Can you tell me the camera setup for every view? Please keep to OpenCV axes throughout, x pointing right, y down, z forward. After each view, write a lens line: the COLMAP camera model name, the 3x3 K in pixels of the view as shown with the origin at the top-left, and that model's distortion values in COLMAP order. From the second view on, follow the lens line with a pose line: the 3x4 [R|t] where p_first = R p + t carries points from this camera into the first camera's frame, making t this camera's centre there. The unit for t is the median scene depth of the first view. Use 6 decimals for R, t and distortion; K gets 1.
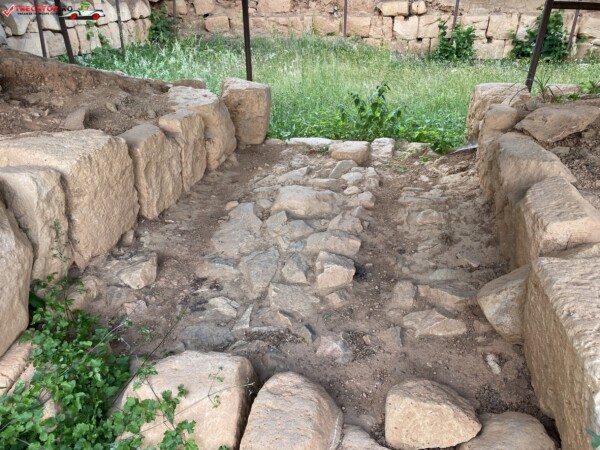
lens RADIAL K [[457.9, 0, 290.2], [0, 457.9, 221.4], [0, 0, 1]] dist [0.028200, -0.017597]
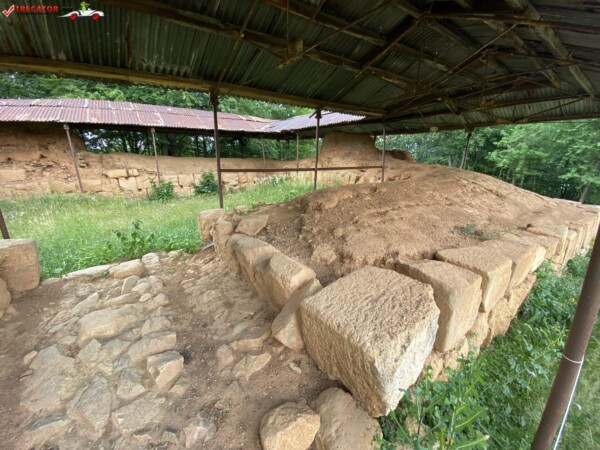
lens RADIAL K [[243.2, 0, 298.1], [0, 243.2, 225.6], [0, 0, 1]] dist [0.019469, -0.020387]
pose [[0.658502, -0.198099, 0.726038, -0.064355], [0.344864, 0.936911, -0.057149, -0.078924], [-0.668912, 0.288018, 0.685275, 0.130606]]
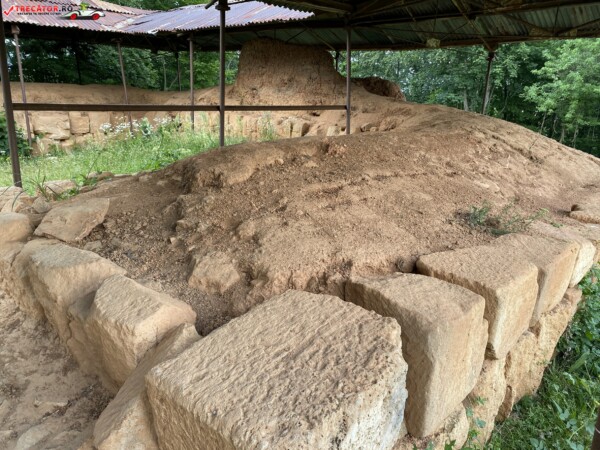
lens RADIAL K [[460.0, 0, 297.4], [0, 460.0, 221.3], [0, 0, 1]] dist [0.016471, -0.004600]
pose [[0.498367, -0.220641, 0.838420, -0.009025], [0.374515, 0.926976, 0.021330, -0.053352], [-0.781901, 0.303371, 0.544607, 0.095921]]
